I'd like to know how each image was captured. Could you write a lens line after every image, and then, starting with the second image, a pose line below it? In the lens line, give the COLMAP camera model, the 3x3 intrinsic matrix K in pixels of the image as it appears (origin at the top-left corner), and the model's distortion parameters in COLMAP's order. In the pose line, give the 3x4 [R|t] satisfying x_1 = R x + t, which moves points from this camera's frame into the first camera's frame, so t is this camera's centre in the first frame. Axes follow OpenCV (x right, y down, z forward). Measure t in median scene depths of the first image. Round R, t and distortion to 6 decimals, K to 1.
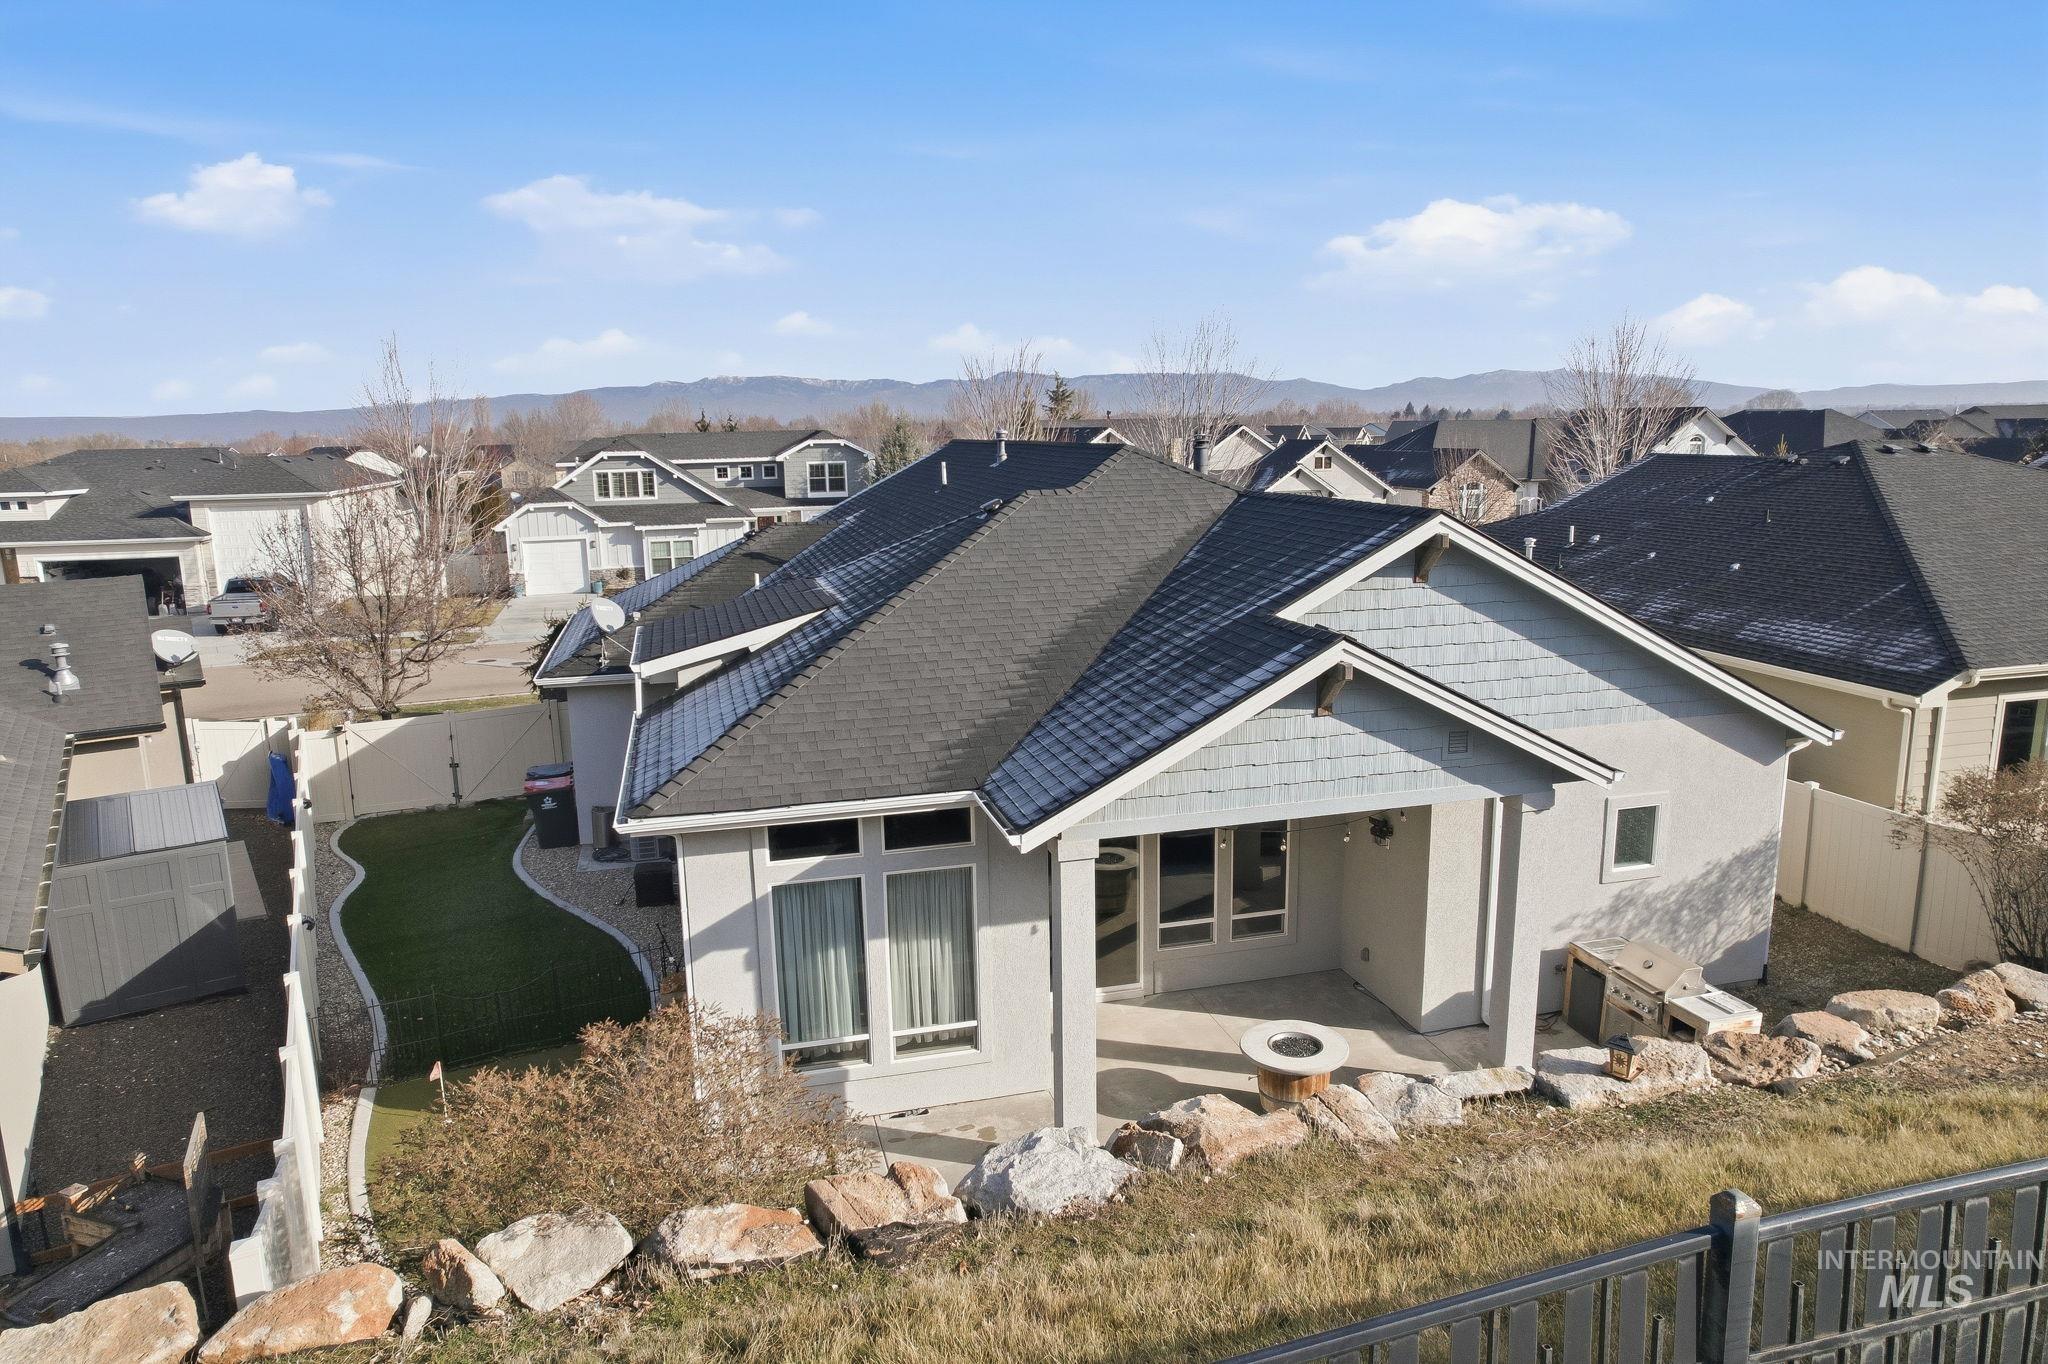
lens RADIAL K [[1254.5, 0, 1018.0], [0, 1254.5, 680.6], [0, 0, 1]] dist [-0.005214, 0.009653]
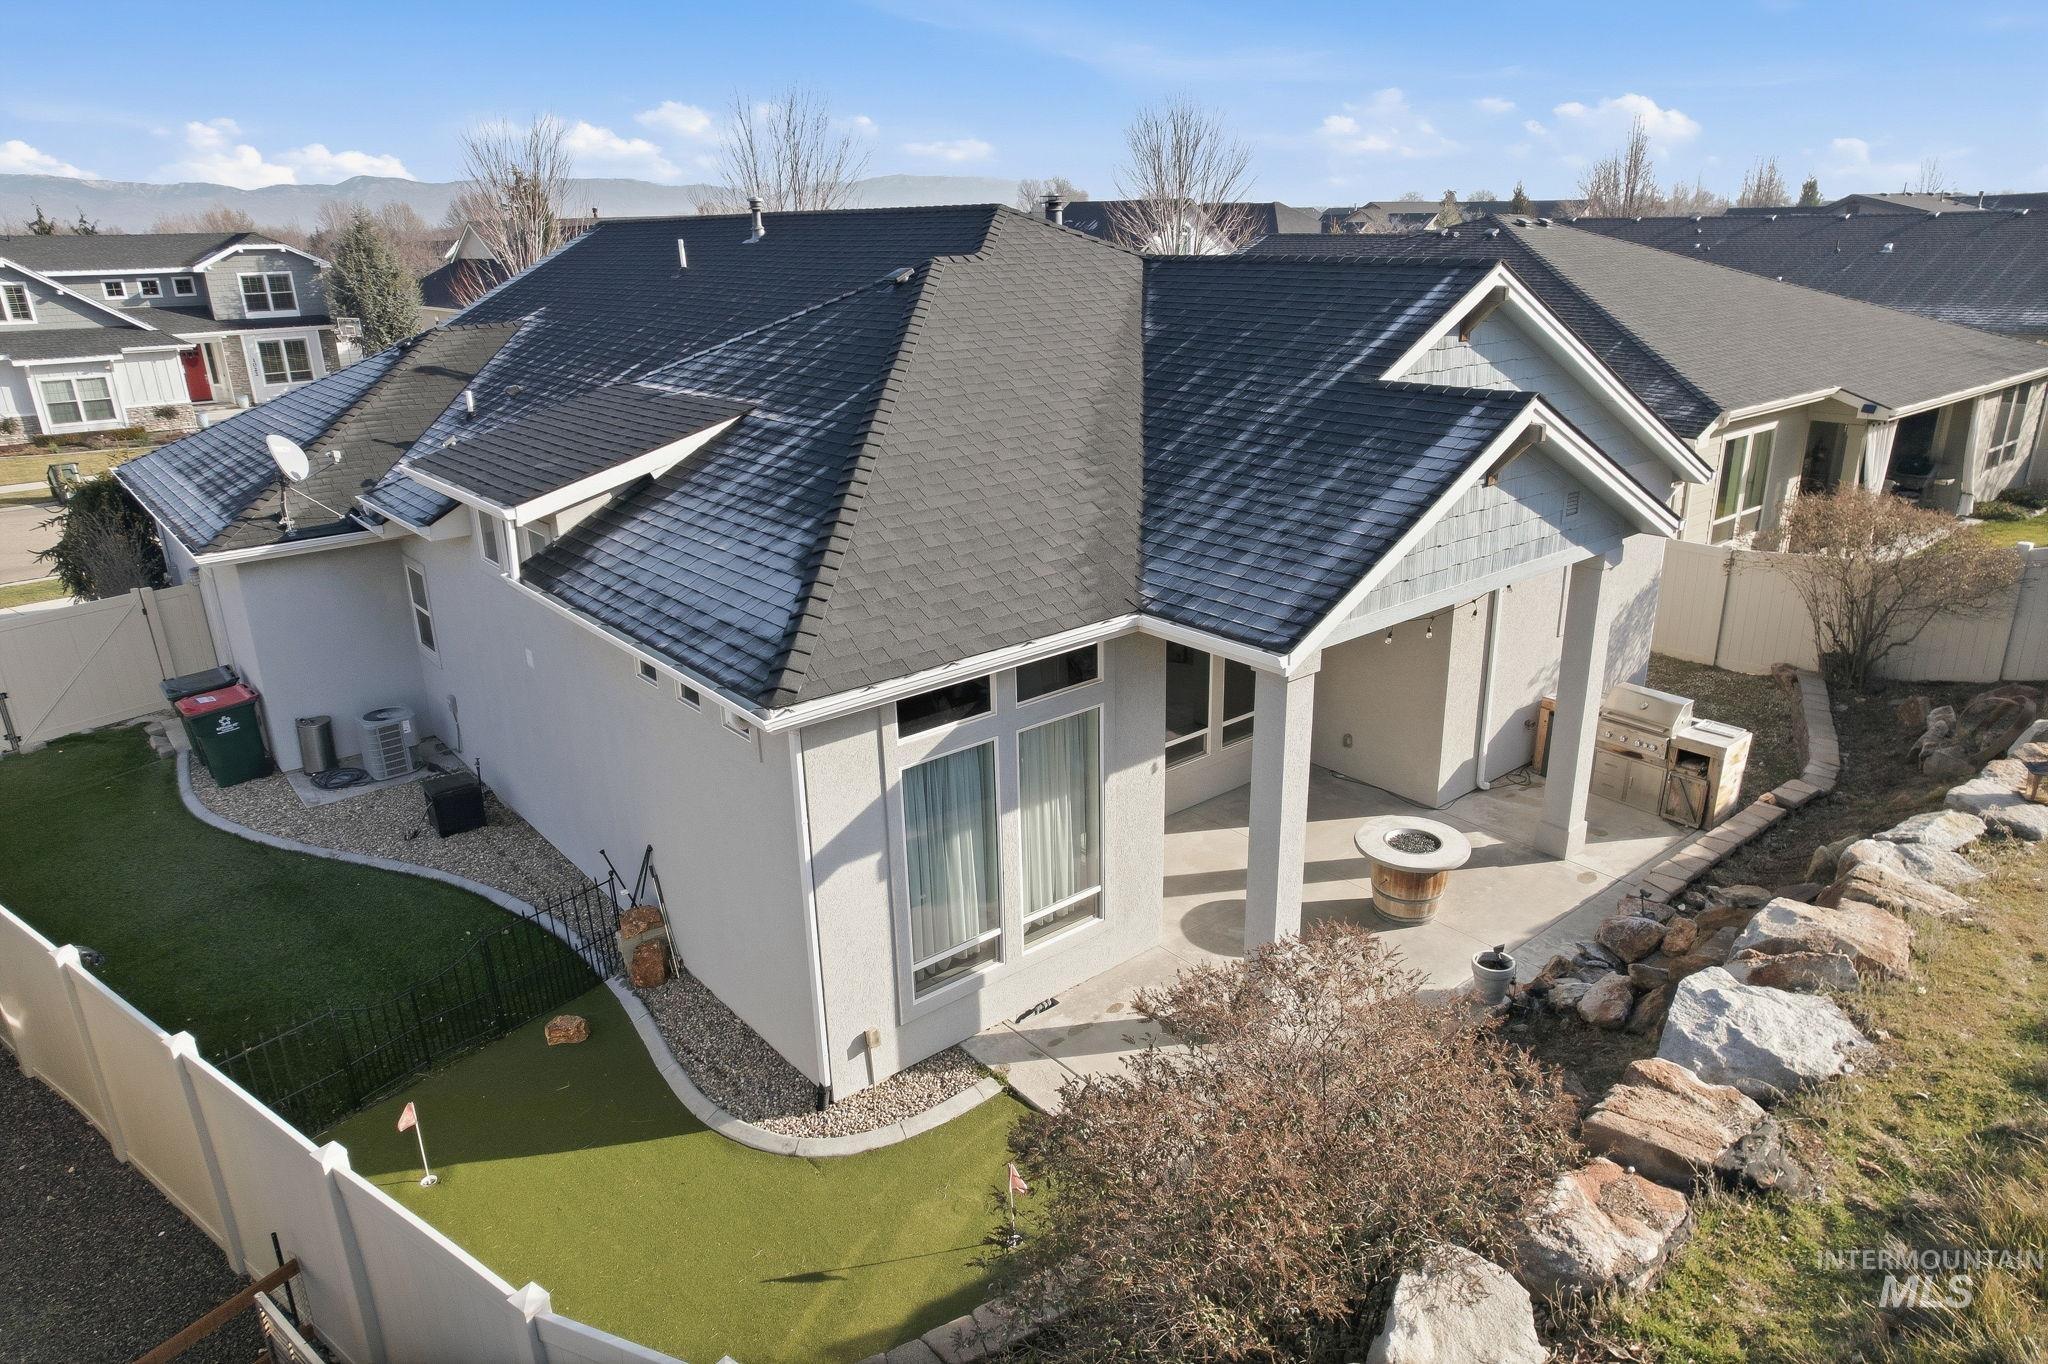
lens RADIAL K [[1254.5, 0, 1028.3], [0, 1254.5, 678.3], [0, 0, 1]] dist [-0.005214, 0.009653]
pose [[0.910925, -0.140155, 0.388036, -0.339162], [0.085185, 0.984157, 0.155495, -0.003407], [-0.403682, -0.108590, 0.908432, 0.227434]]
